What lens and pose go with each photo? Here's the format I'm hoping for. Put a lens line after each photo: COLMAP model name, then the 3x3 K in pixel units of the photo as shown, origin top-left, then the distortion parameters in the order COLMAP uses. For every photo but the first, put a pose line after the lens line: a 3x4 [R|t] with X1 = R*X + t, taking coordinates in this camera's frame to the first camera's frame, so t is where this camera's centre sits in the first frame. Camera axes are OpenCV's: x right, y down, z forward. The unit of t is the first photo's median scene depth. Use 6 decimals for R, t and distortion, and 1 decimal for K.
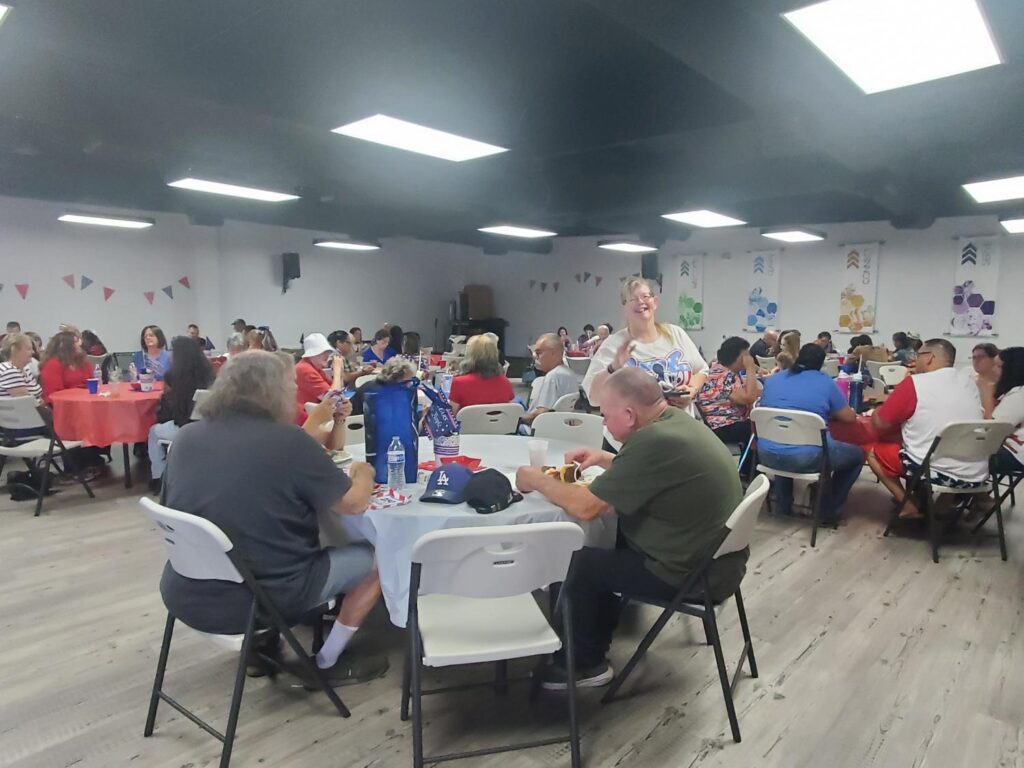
lens RADIAL K [[658.0, 0, 510.9], [0, 658.0, 381.9], [0, 0, 1]] dist [0.014095, -0.029544]
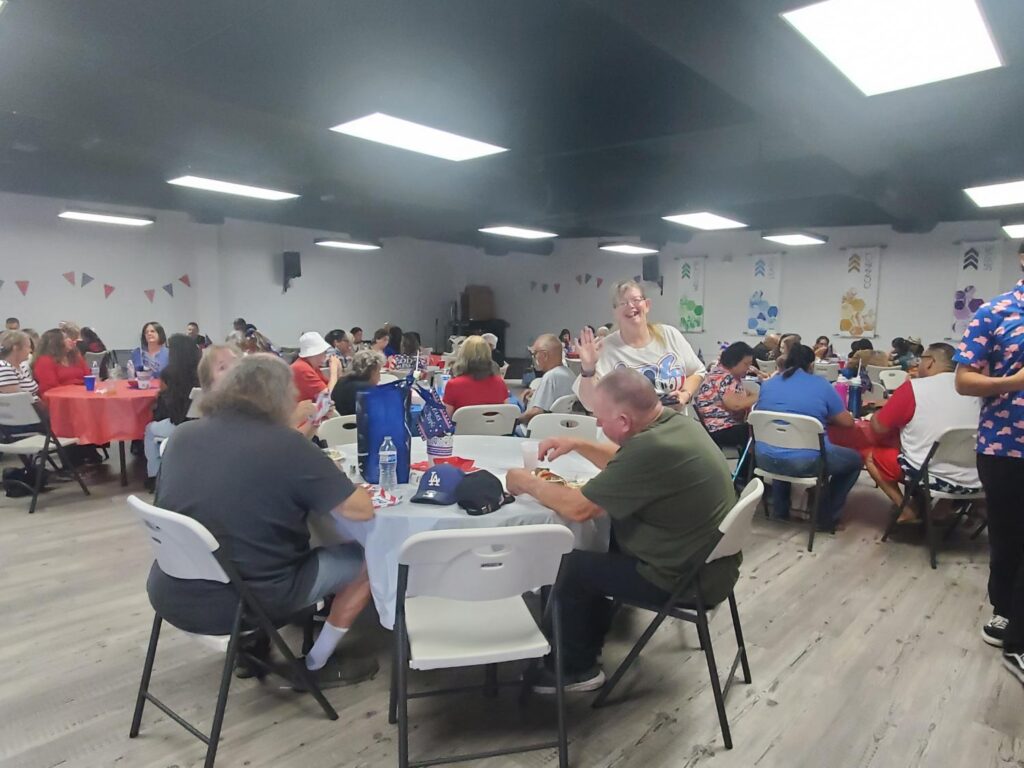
lens RADIAL K [[658.0, 0, 511.1], [0, 658.0, 381.6], [0, 0, 1]] dist [0.014095, -0.029544]
pose [[0.999958, 0.009092, -0.001226, 0.005479], [-0.009094, 0.999956, -0.002158, 0.000319], [0.001206, 0.002169, 0.999997, 0.004235]]
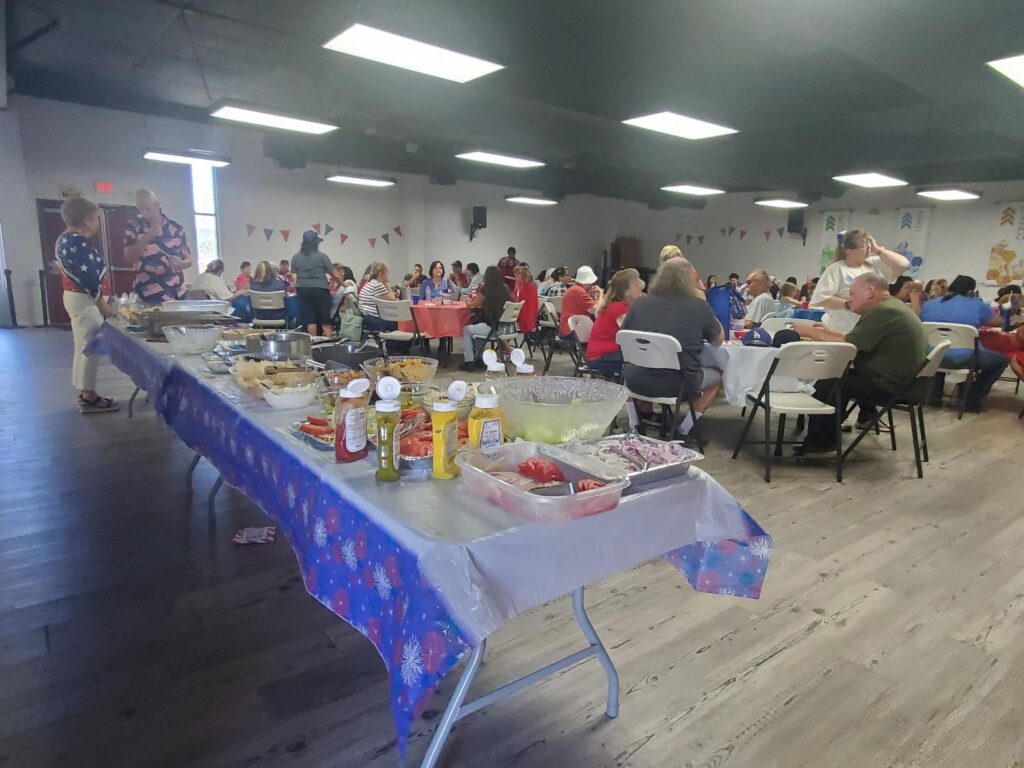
lens RADIAL K [[624.6, 0, 505.2], [0, 624.6, 382.6], [0, 0, 1]] dist [0.000585, 0.010839]
pose [[0.983301, 0.055651, -0.173269, -0.222355], [-0.041707, 0.995668, 0.083103, 0.079367], [0.177143, -0.074488, 0.981362, -0.397545]]
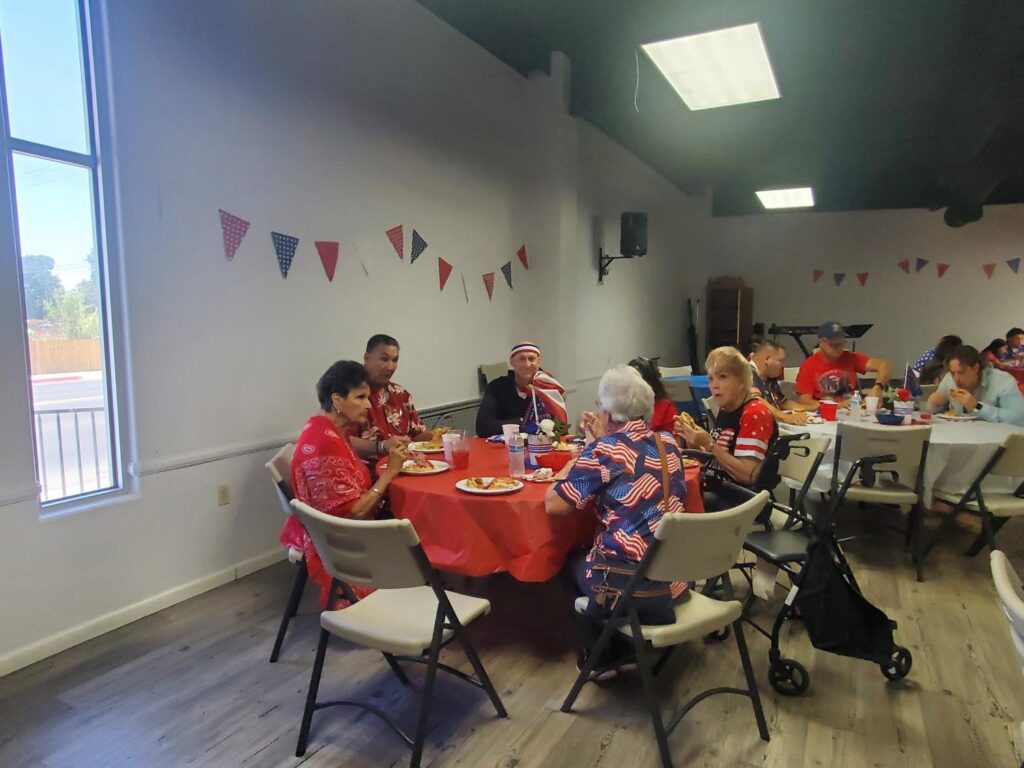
lens RADIAL K [[658.0, 0, 509.8], [0, 658.0, 387.9], [0, 0, 1]] dist [0.014095, -0.029544]
pose [[0.967846, -0.034329, 0.249189, -1.849577], [0.035220, 0.999379, 0.000882, -0.143821], [-0.249065, 0.007923, 0.968454, 1.477678]]
